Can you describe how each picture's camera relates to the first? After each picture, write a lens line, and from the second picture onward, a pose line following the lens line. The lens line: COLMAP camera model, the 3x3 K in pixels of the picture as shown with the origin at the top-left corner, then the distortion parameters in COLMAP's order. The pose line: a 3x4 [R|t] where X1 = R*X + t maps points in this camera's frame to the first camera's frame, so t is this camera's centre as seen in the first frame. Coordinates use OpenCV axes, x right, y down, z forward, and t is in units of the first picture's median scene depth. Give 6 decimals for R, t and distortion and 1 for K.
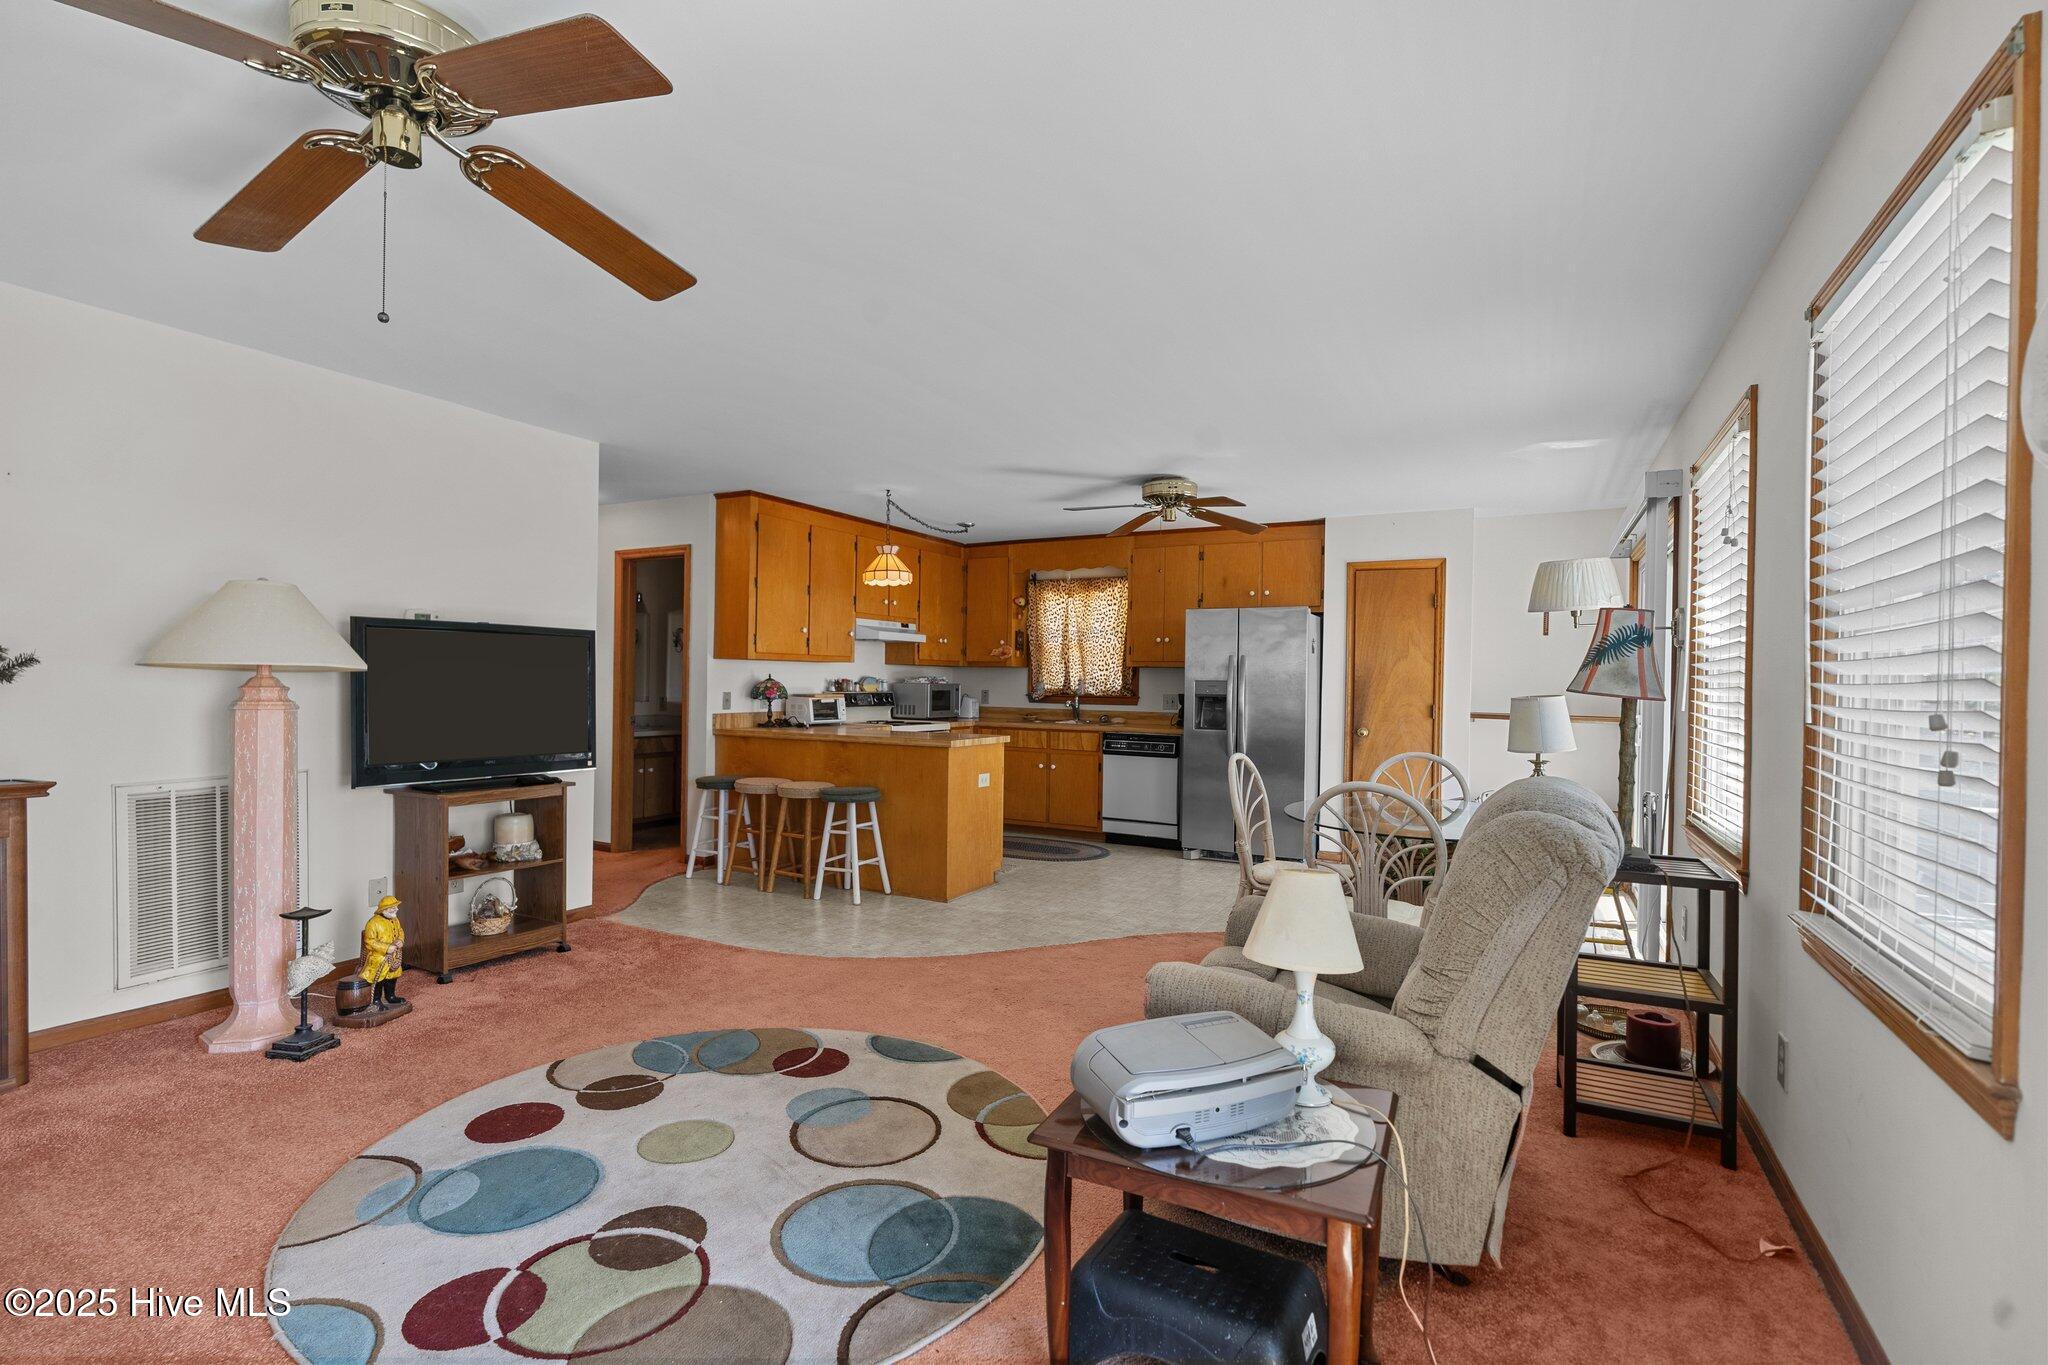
lens RADIAL K [[940.1, 0, 1027.2], [0, 940.1, 688.7], [0, 0, 1]] dist [-0.005493, 0.003259]
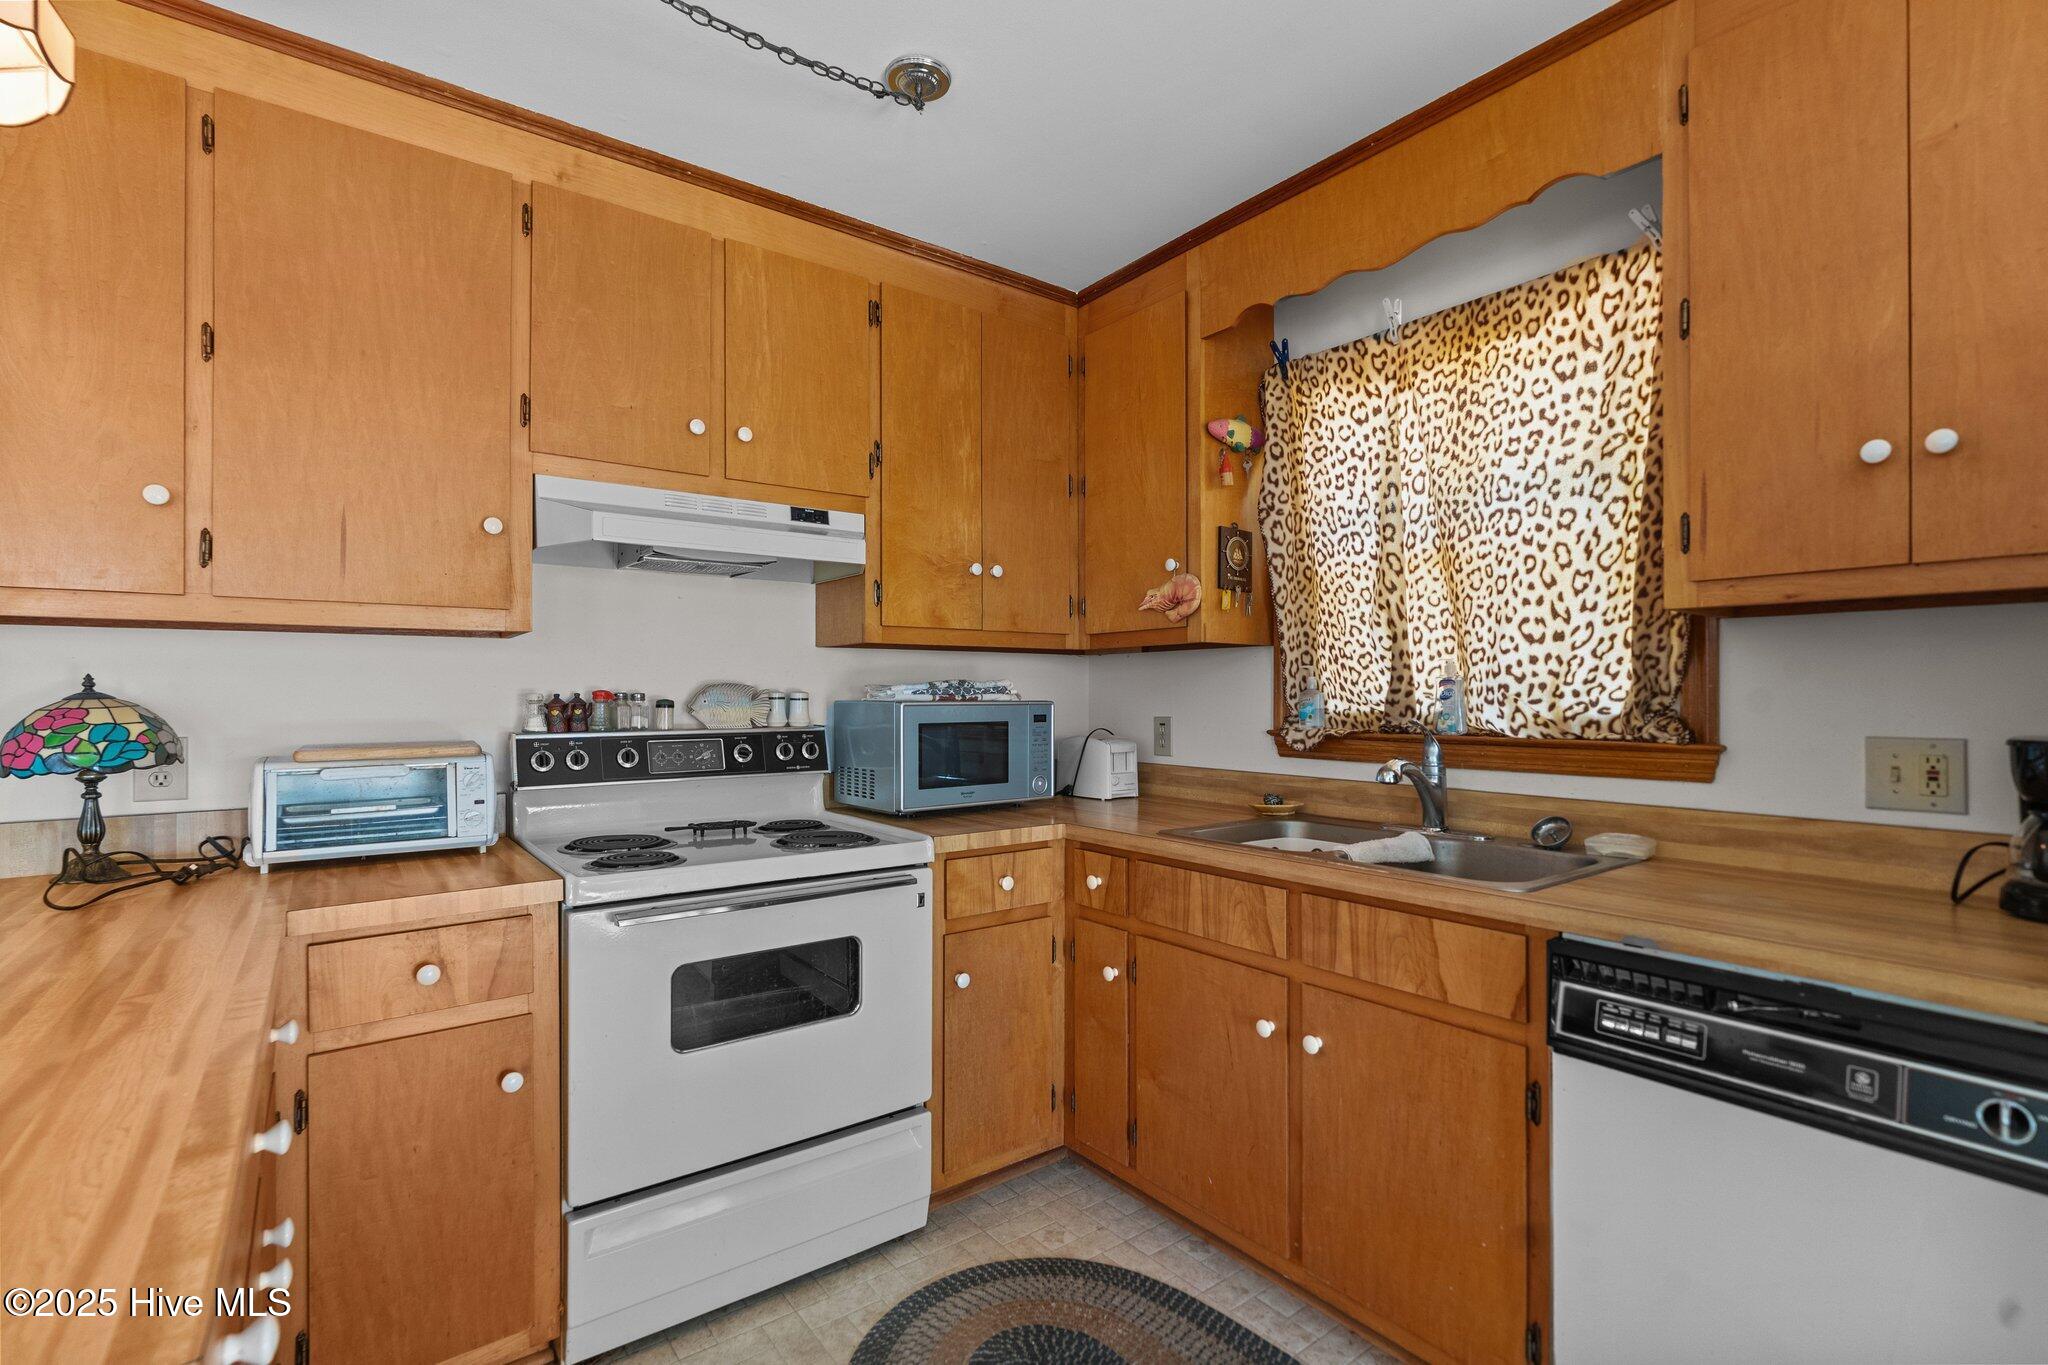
lens RADIAL K [[940.1, 0, 1017.9], [0, 940.1, 688.3], [0, 0, 1]] dist [-0.005493, 0.003259]
pose [[0.908088, -0.019362, -0.418331, 0.083044], [0.011582, 0.999710, -0.021127, -0.003865], [0.418619, 0.014340, 0.908049, 1.016307]]
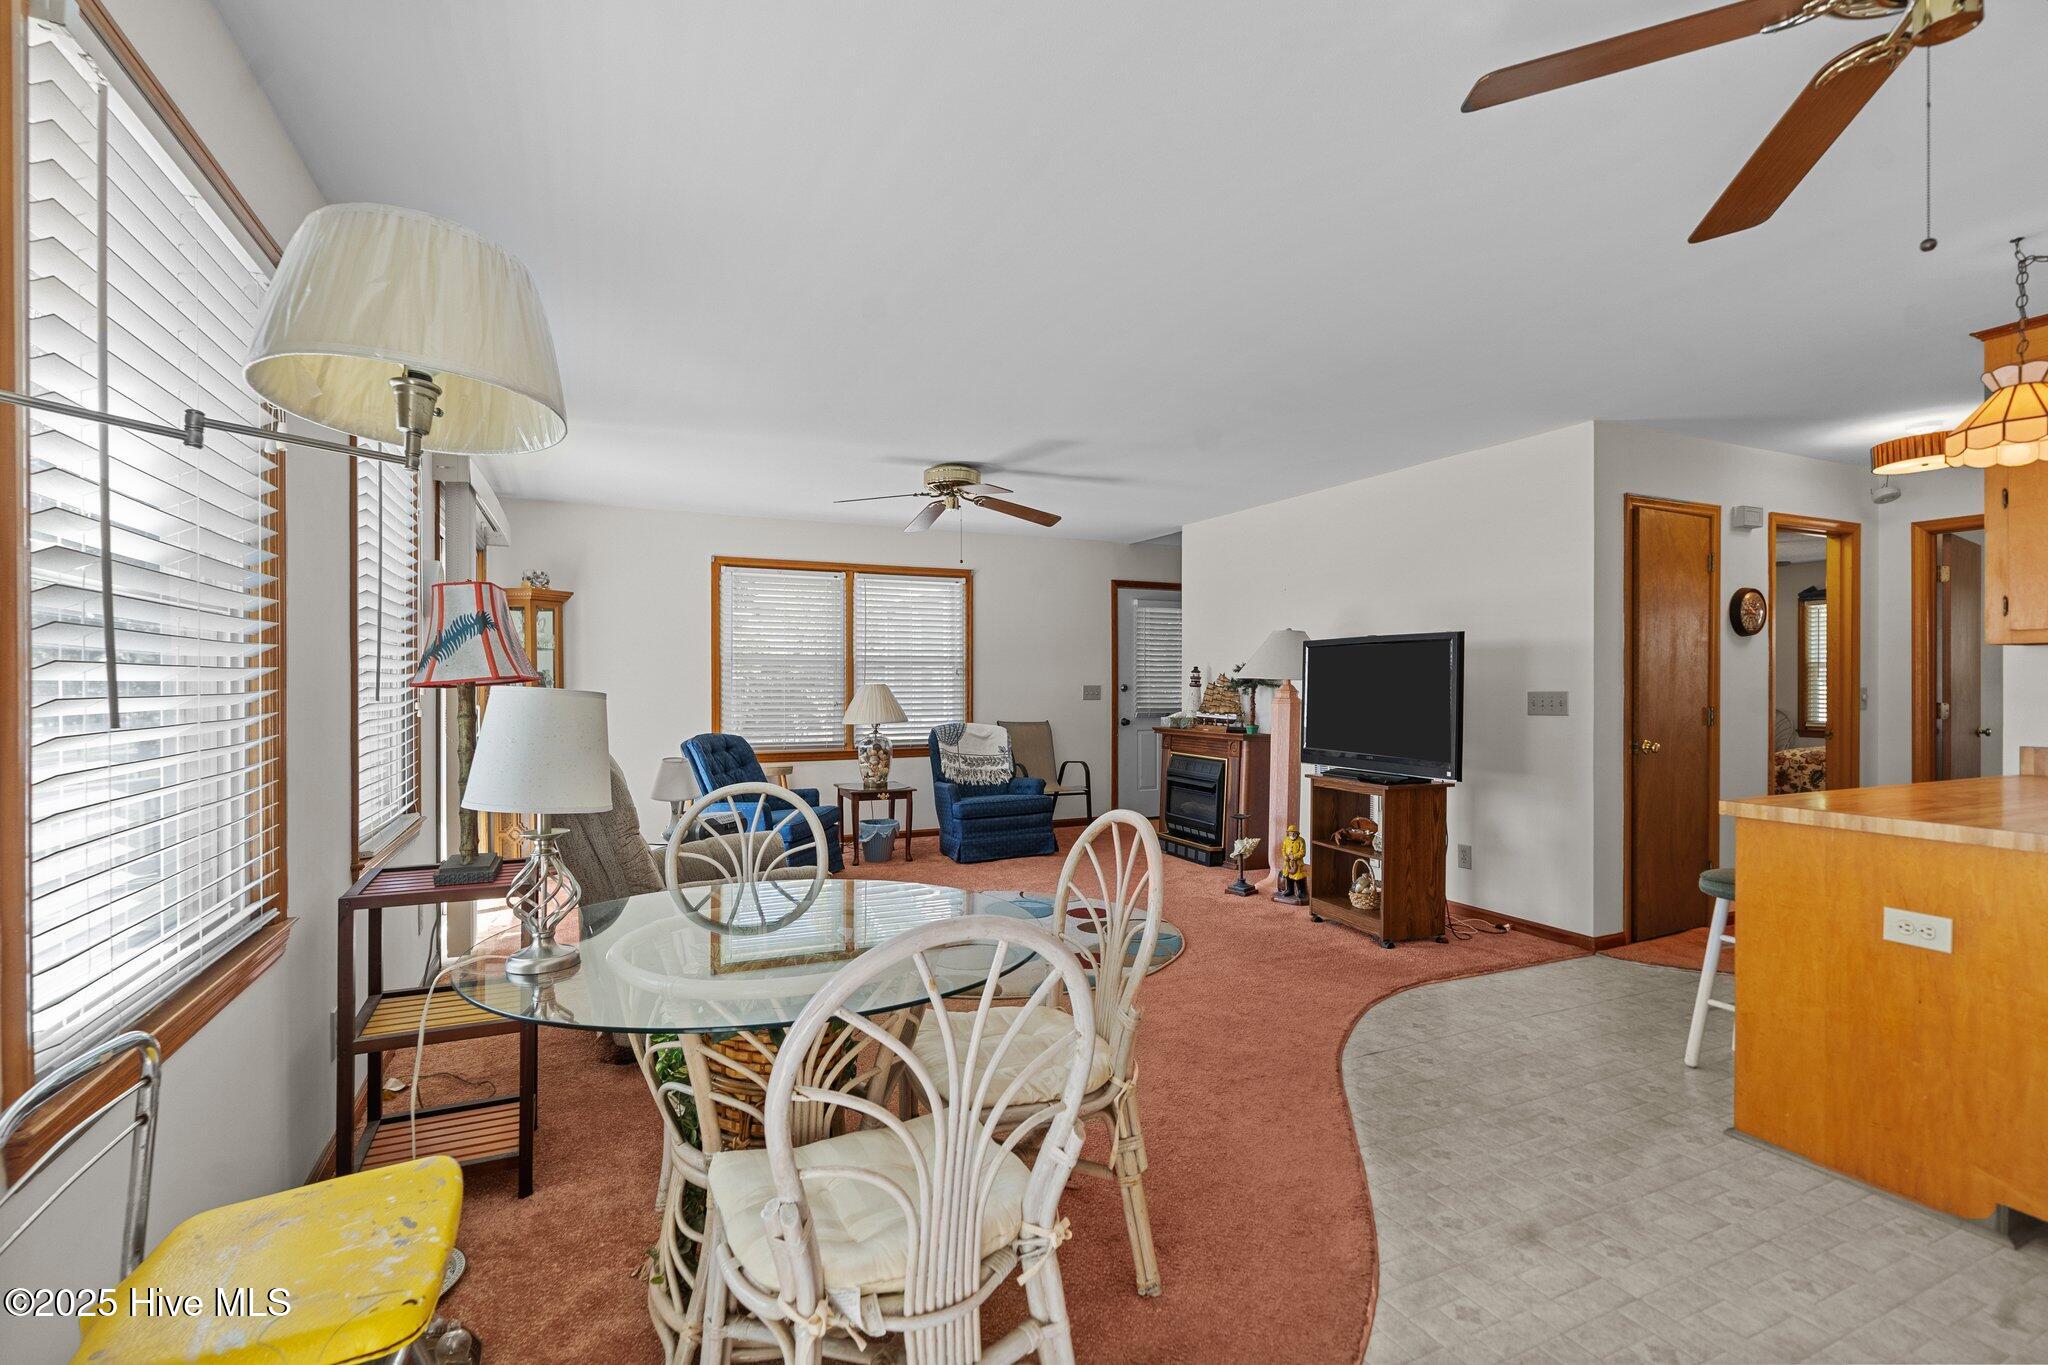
lens RADIAL K [[940.1, 0, 1017.8], [0, 940.1, 683.3], [0, 0, 1]] dist [-0.005493, 0.003259]
pose [[-0.600611, -0.015091, -0.799399, 0.510115], [-0.015032, 0.999858, -0.007581, 0.003651], [0.799400, 0.007464, -0.600752, 0.963108]]
